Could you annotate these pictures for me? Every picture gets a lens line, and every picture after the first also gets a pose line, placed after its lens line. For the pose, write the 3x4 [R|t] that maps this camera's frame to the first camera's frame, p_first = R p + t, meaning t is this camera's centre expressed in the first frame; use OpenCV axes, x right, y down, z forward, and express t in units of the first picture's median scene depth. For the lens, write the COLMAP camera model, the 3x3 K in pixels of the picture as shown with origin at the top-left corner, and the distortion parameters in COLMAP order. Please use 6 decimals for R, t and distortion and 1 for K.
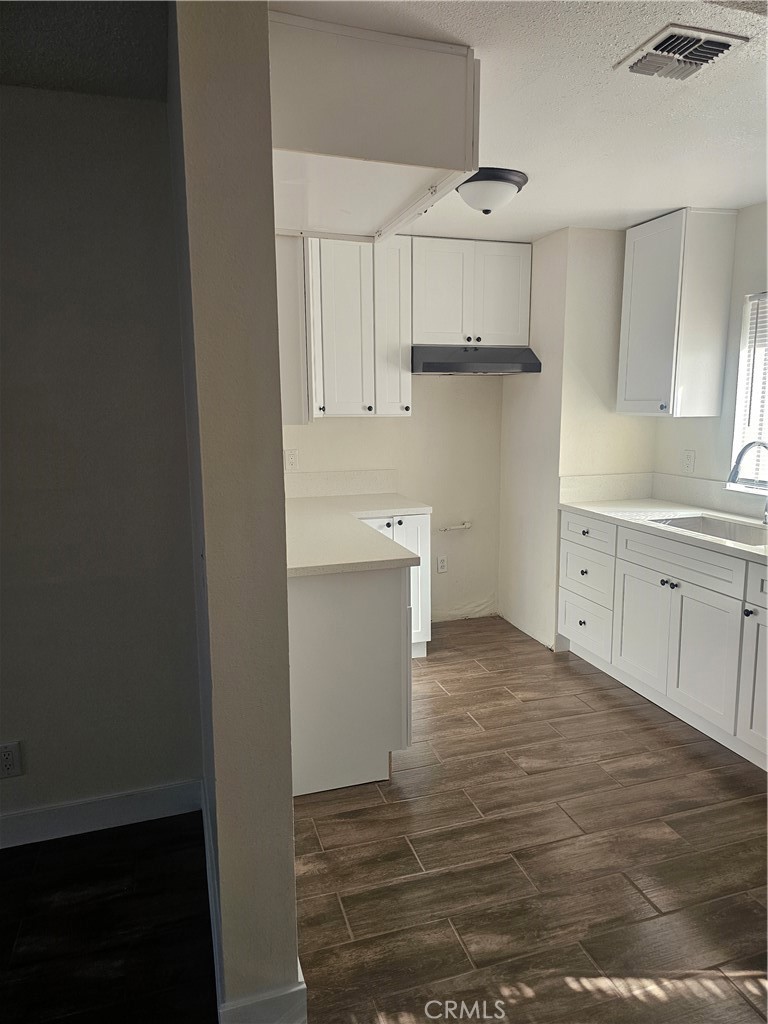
lens RADIAL K [[690.7, 0, 384.0], [0, 690.7, 512.0], [0, 0, 1]] dist [0.073543, -0.076247]
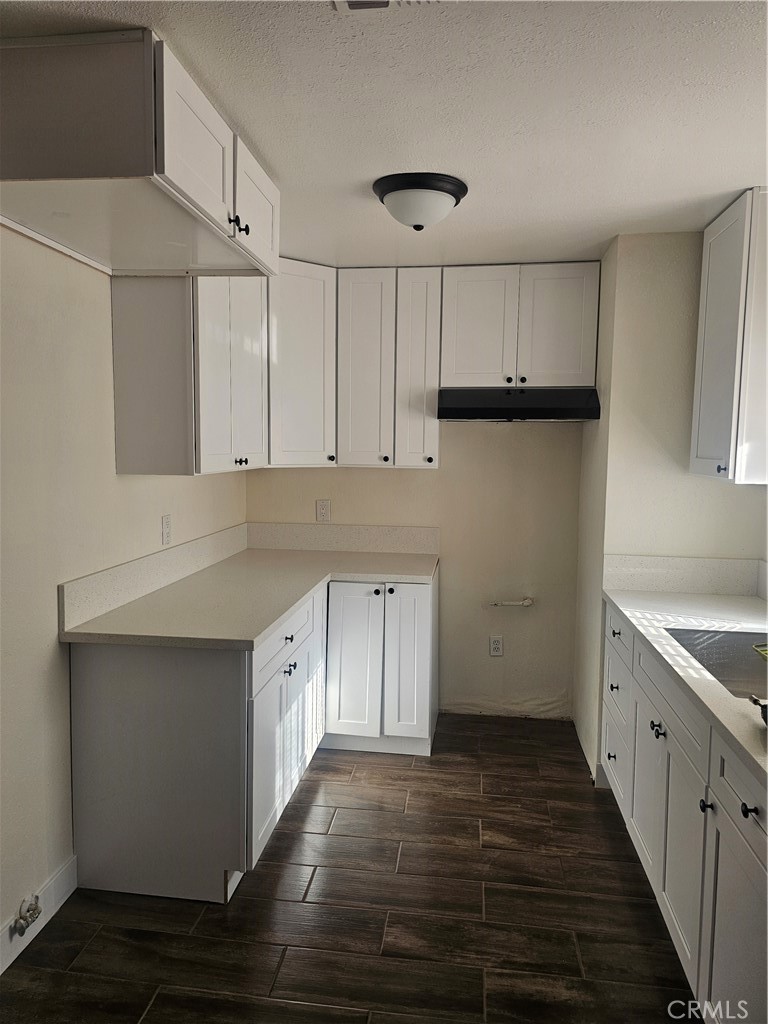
lens RADIAL K [[683.4, 0, 380.7], [0, 683.4, 502.5], [0, 0, 1]] dist [0.072618, -0.058771]
pose [[0.896256, 0.054616, -0.440161, 0.360895], [-0.088030, 0.994551, -0.055840, -0.043104], [0.434713, 0.088795, 0.896181, 0.208824]]
